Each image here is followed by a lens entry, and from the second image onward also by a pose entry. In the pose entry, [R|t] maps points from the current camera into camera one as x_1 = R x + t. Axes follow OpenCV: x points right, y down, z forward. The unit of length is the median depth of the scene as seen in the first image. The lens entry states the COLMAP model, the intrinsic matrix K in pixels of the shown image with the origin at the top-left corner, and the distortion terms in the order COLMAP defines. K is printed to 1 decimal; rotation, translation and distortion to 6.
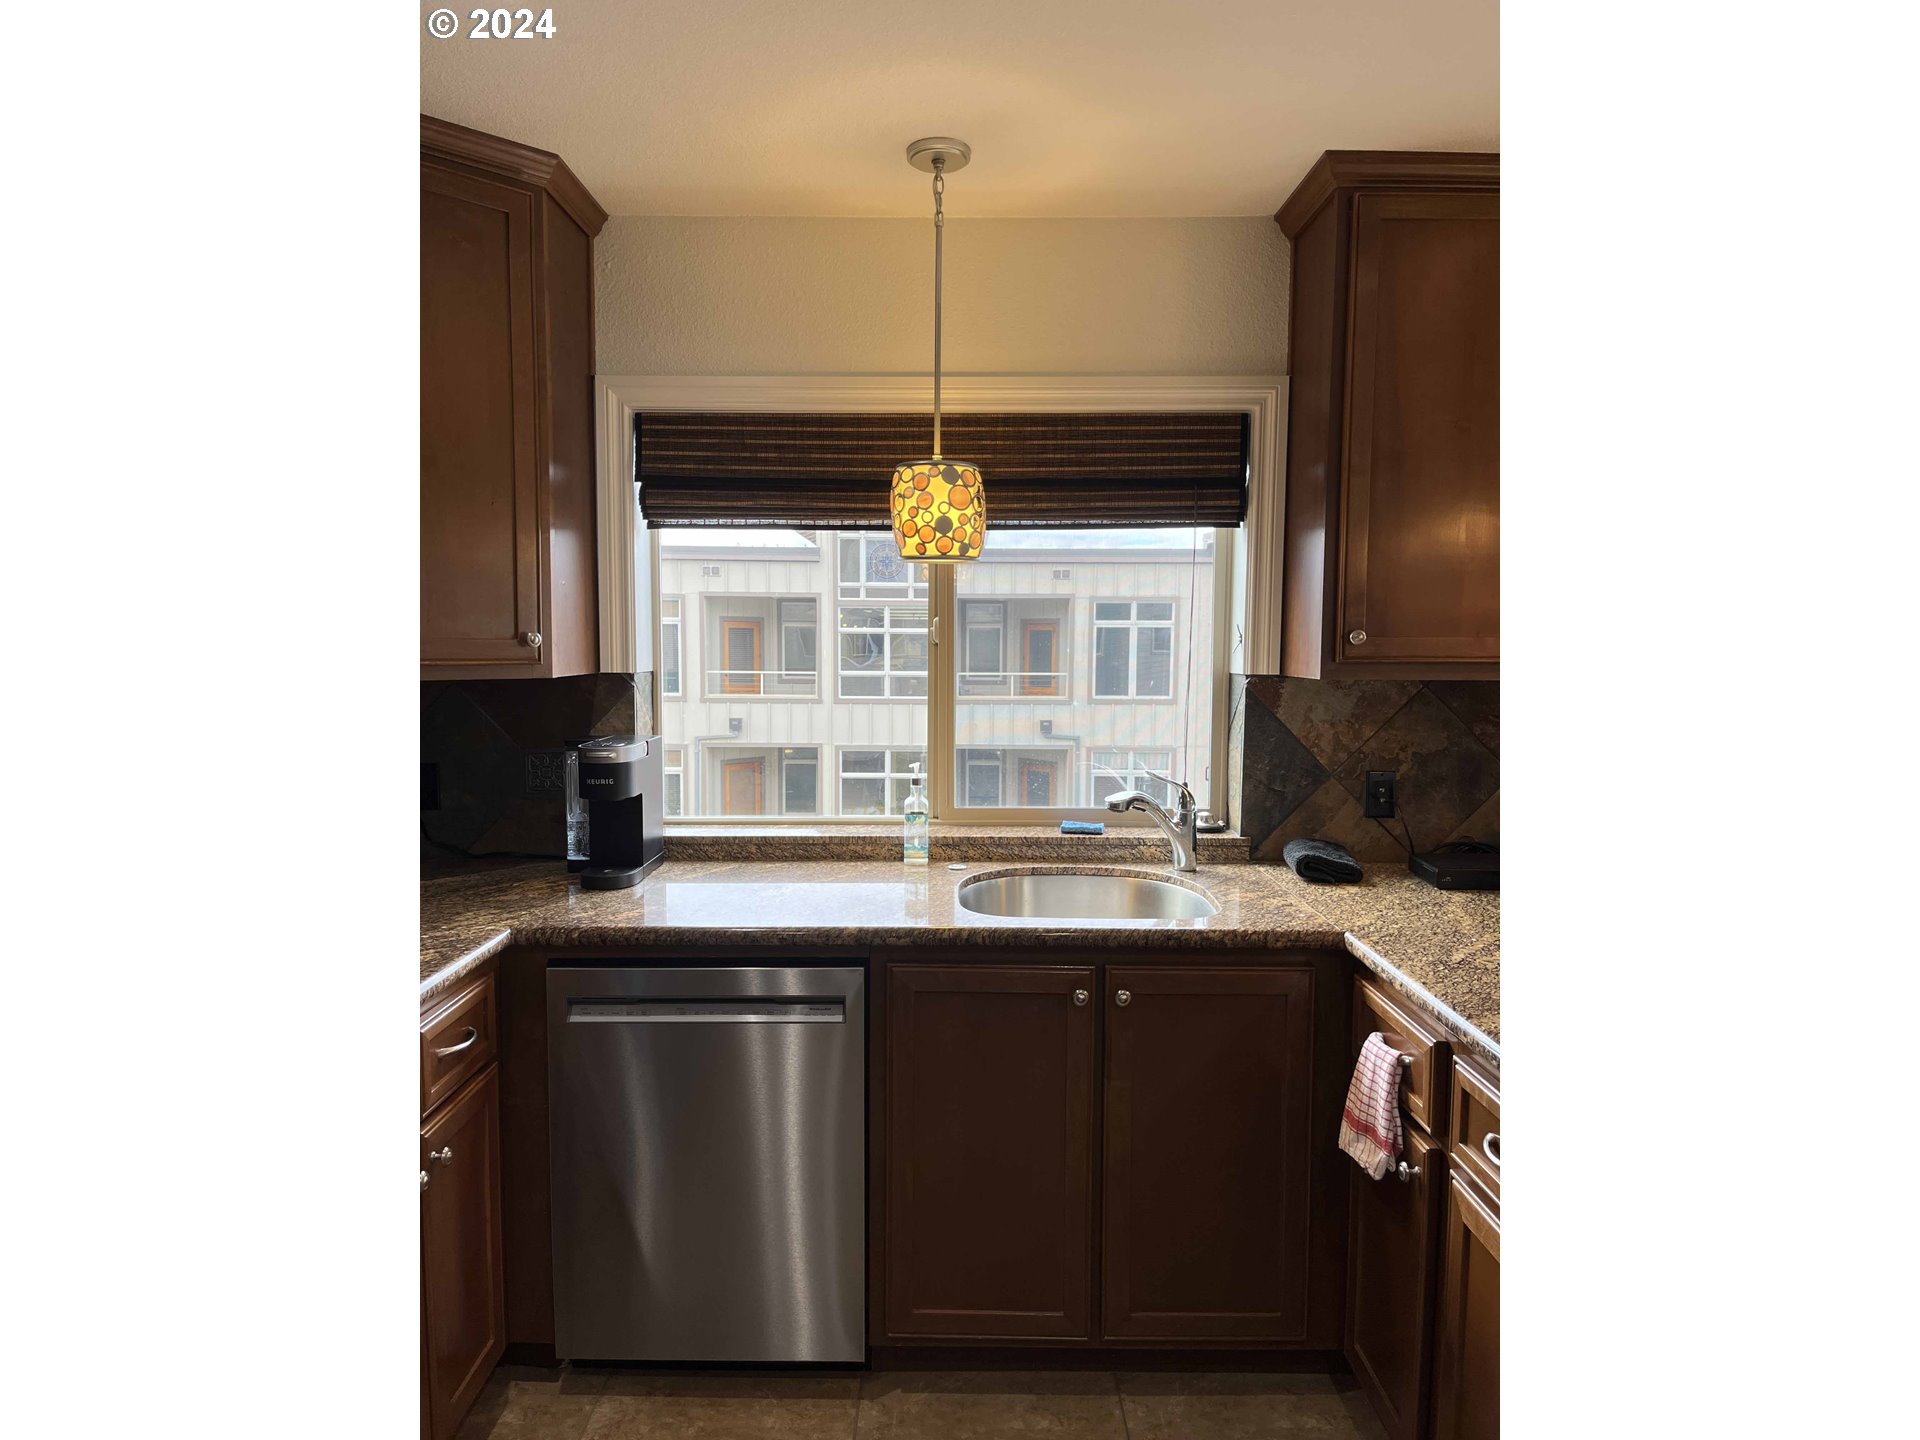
lens RADIAL K [[1087.0, 0, 956.0], [0, 1087.0, 722.7], [0, 0, 1]] dist [0.055191, -0.073429]
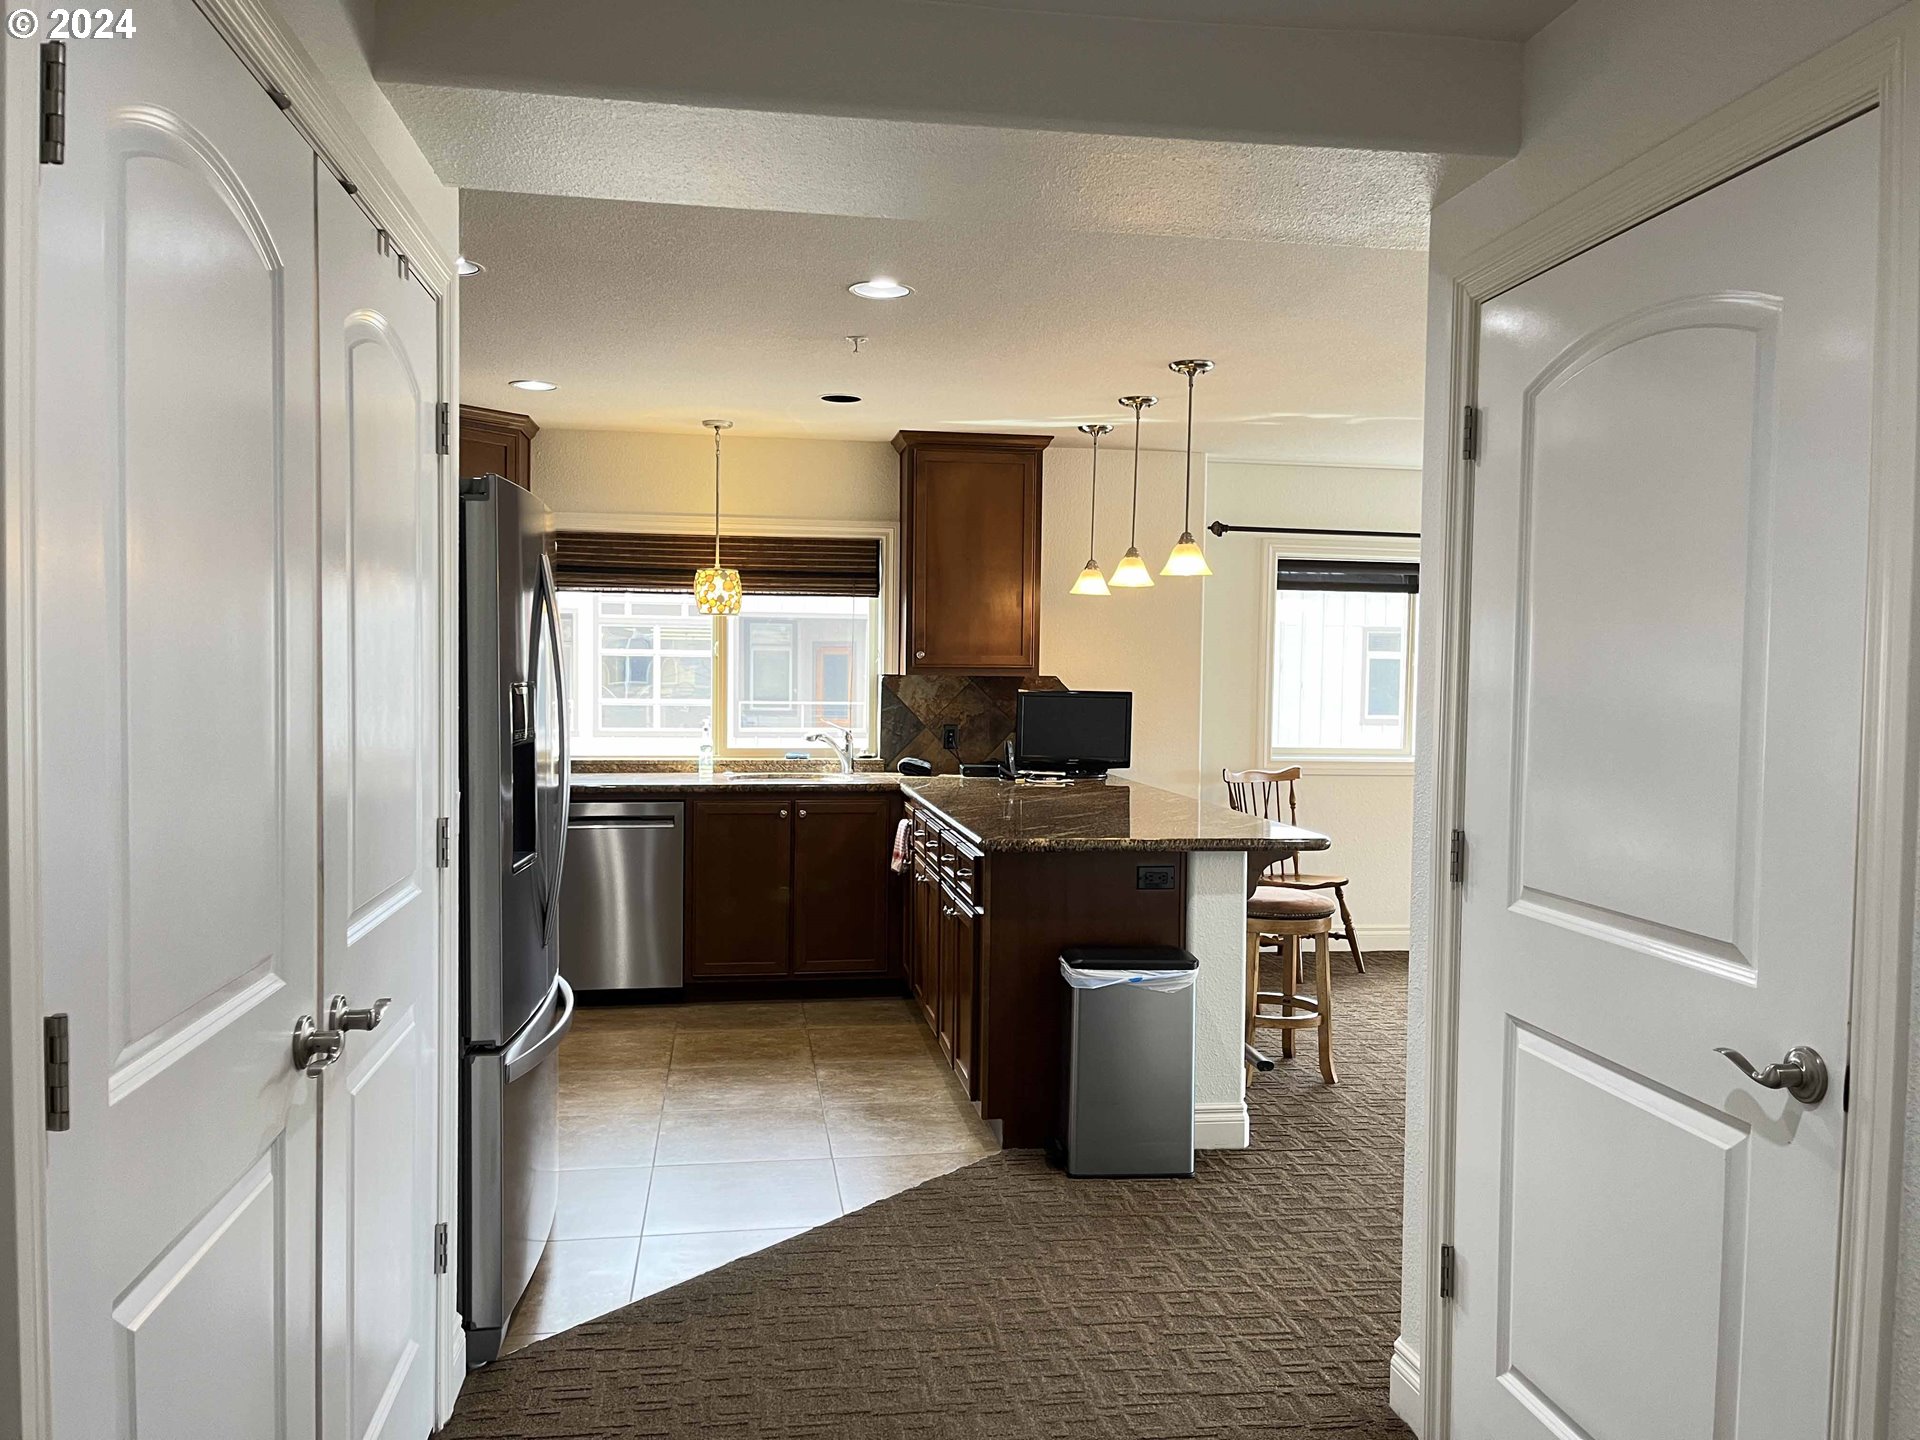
lens RADIAL K [[1427.1, 0, 969.9], [0, 1427.1, 717.0], [0, 0, 1]] dist [0.093645, -0.113764]
pose [[0.986818, 0.001699, 0.161823, 0.014038], [0.005092, 0.999124, -0.041544, 0.140803], [-0.161751, 0.041820, 0.985945, -1.543693]]
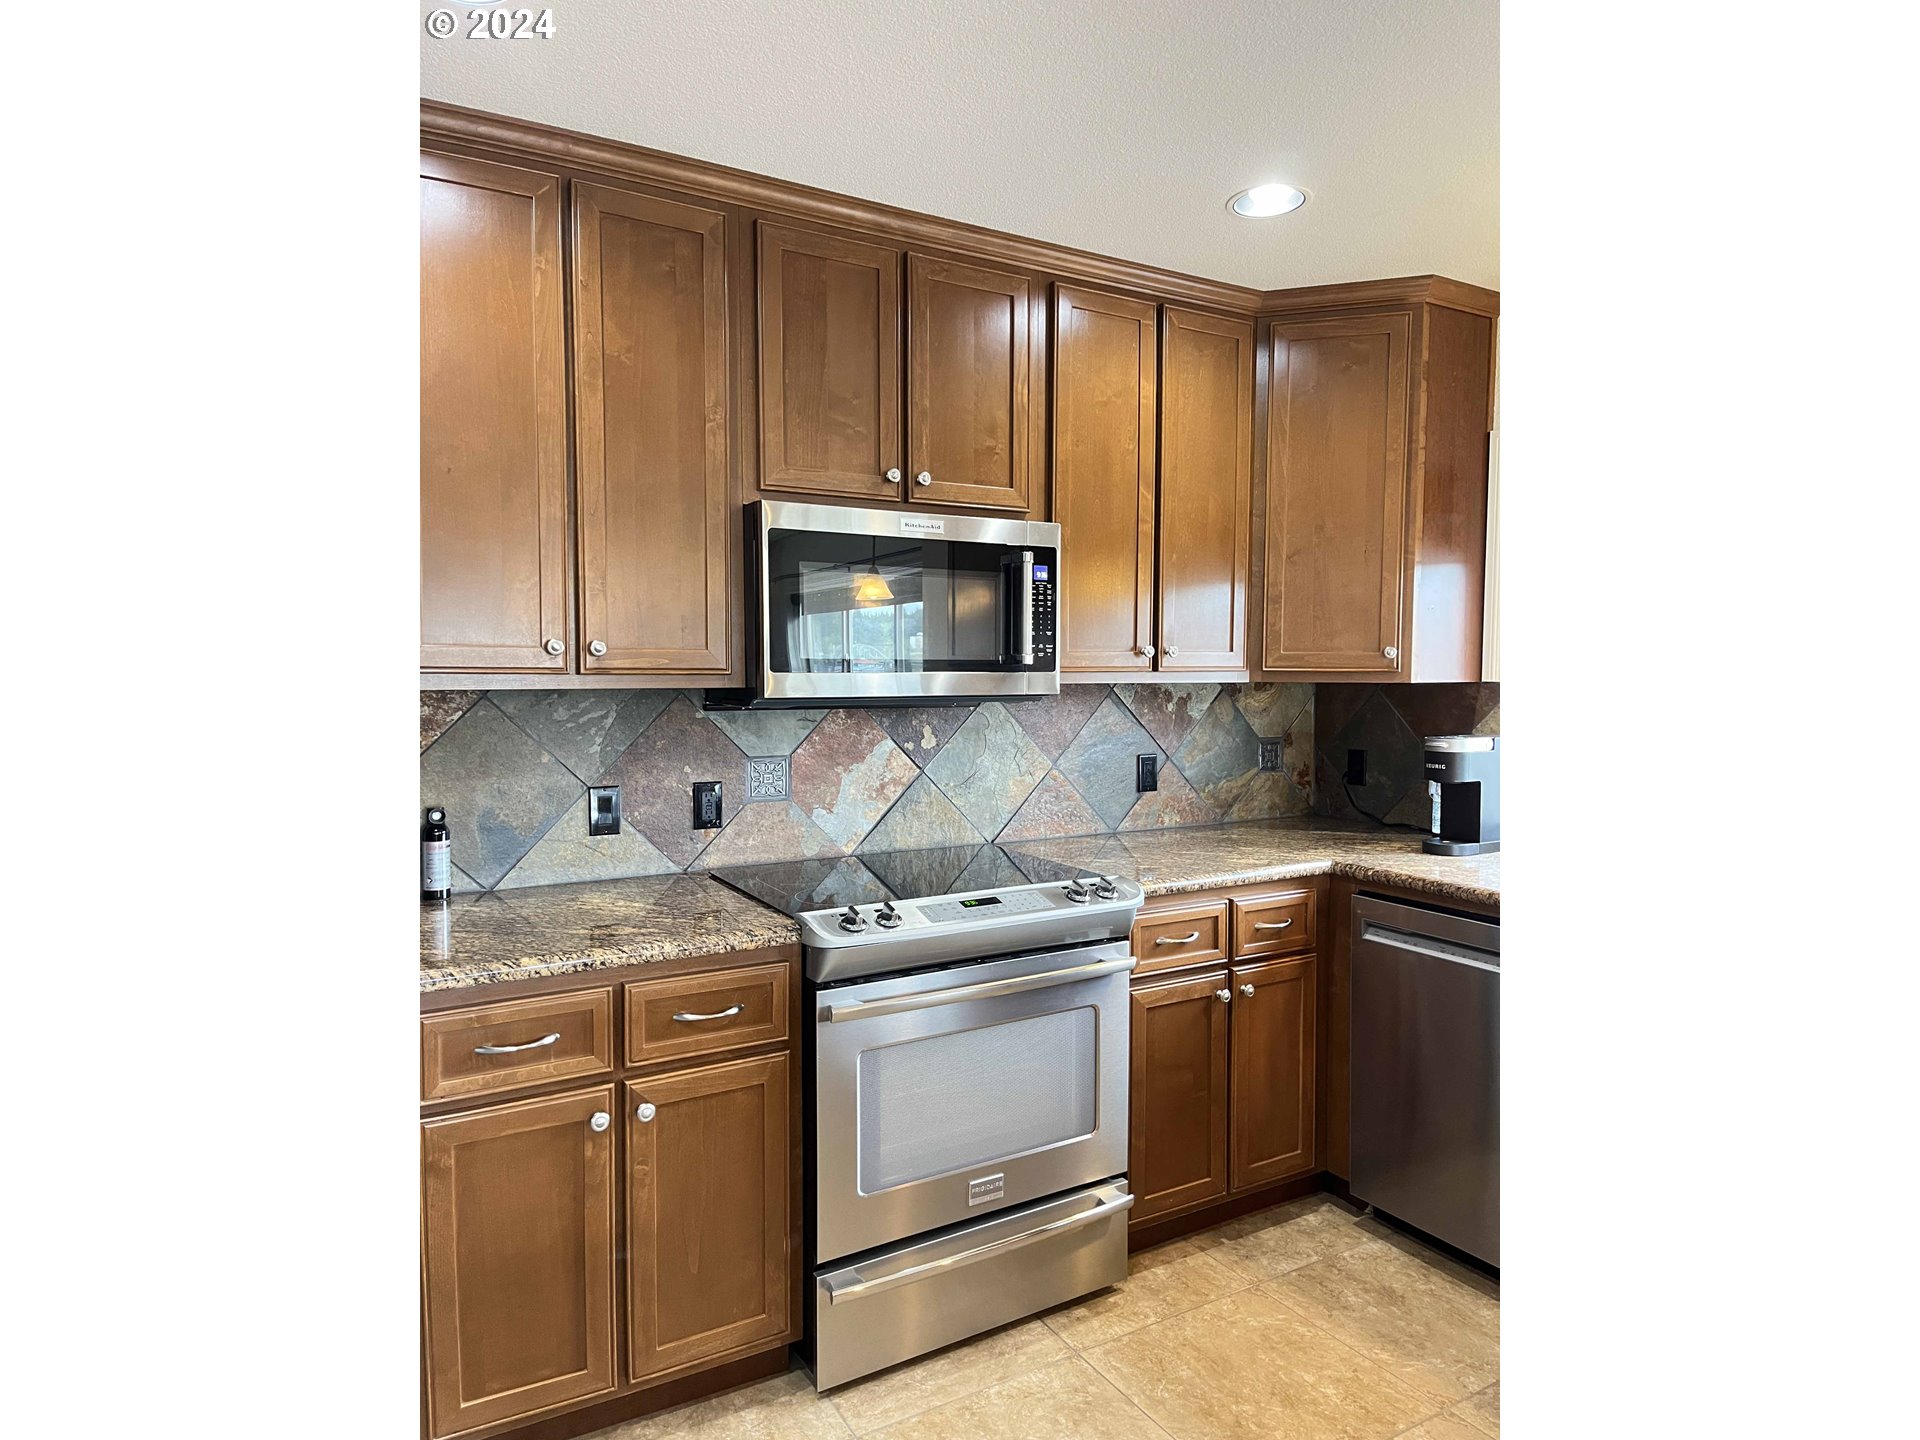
lens RADIAL K [[1087.0, 0, 956.0], [0, 1087.0, 722.7], [0, 0, 1]] dist [0.055191, -0.073429]
pose [[0.499707, 0.037553, -0.865380, 0.428564], [-0.065465, 0.997840, 0.005500, 0.030098], [0.863717, 0.053904, 0.501085, -0.084604]]
